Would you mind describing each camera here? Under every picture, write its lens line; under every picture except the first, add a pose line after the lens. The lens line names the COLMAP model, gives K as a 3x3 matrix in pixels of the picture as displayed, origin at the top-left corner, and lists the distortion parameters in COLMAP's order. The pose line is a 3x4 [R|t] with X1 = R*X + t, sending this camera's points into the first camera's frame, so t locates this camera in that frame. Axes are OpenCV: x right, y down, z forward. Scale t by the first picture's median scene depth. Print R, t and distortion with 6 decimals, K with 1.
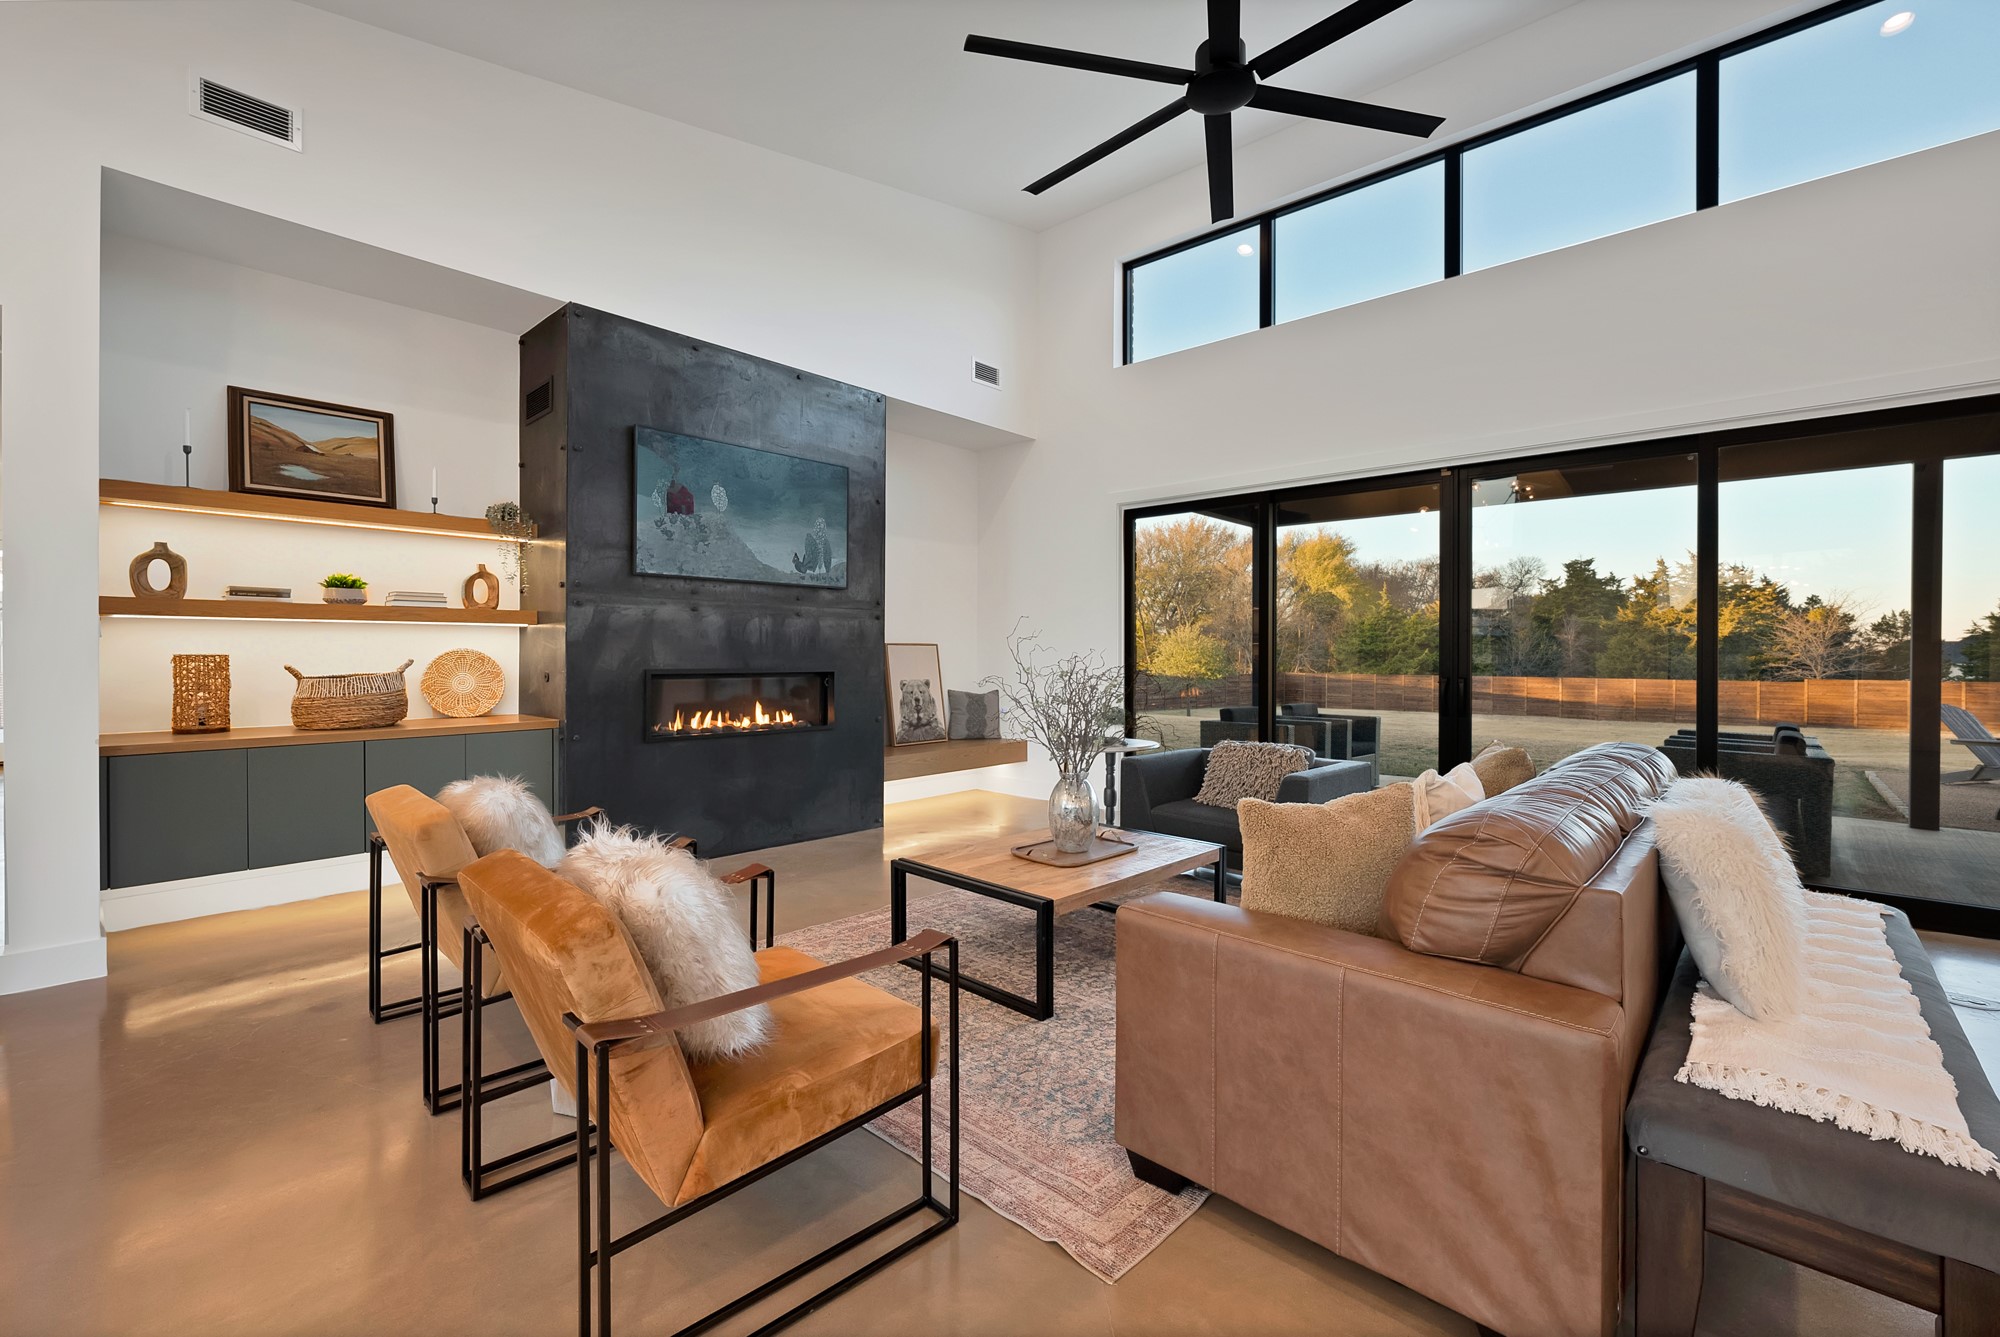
lens RADIAL K [[876.7, 0, 998.4], [0, 876.7, 664.0], [0, 0, 1]] dist [0.001987, 0.000252]
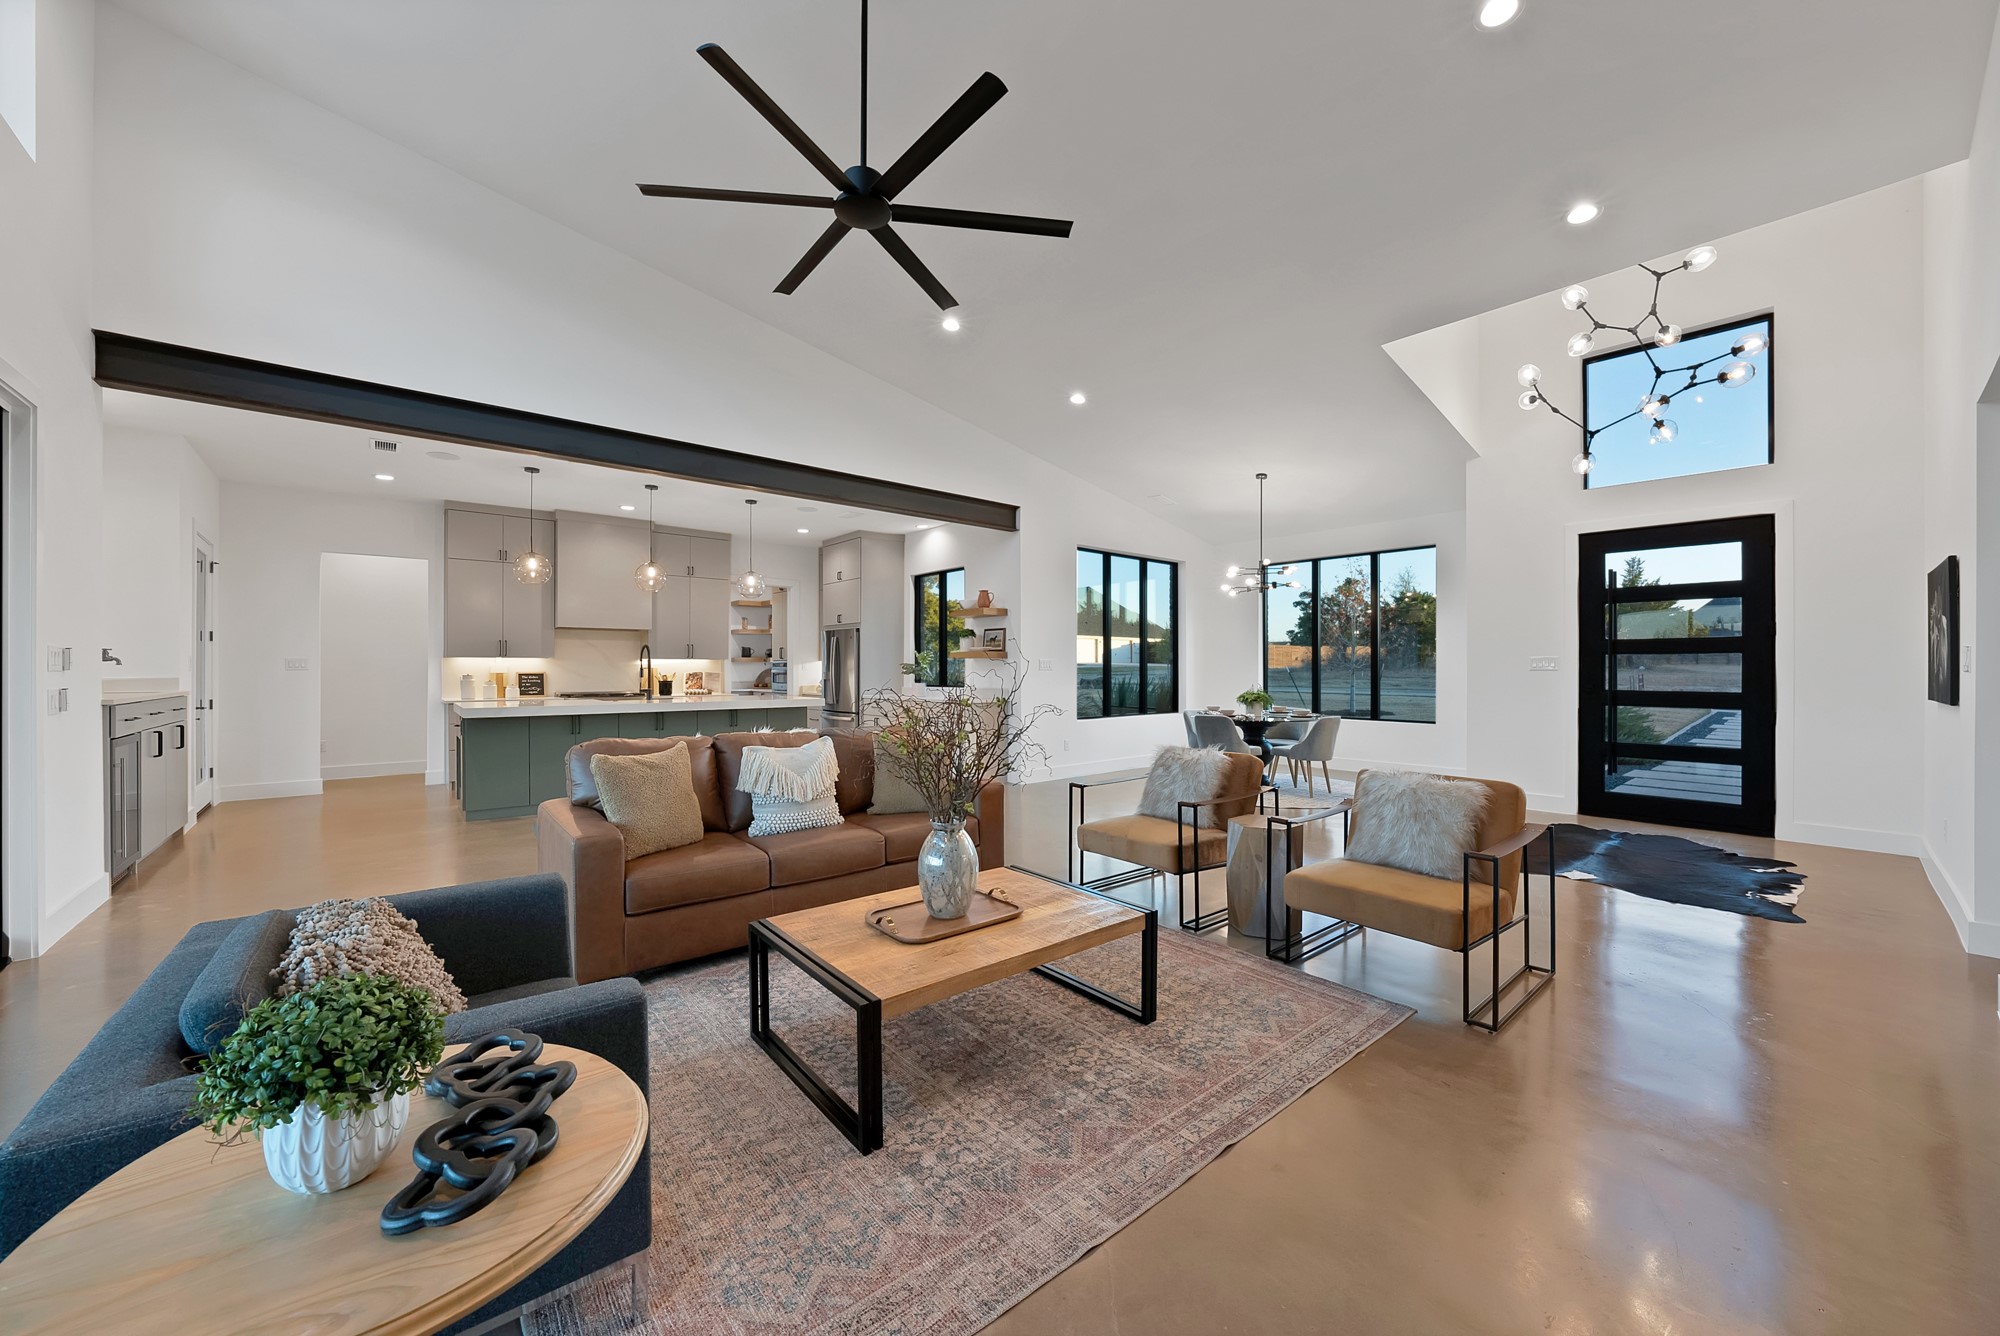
lens RADIAL K [[730.1, 0, 977.3], [0, 730.1, 661.3], [0, 0, 1]] dist [-0.015997, 0.003458]
pose [[-0.992157, -0.001053, 0.124995, -0.021557], [-0.001299, 0.999997, -0.001891, -0.022205], [-0.124993, -0.002039, -0.992156, 1.311570]]
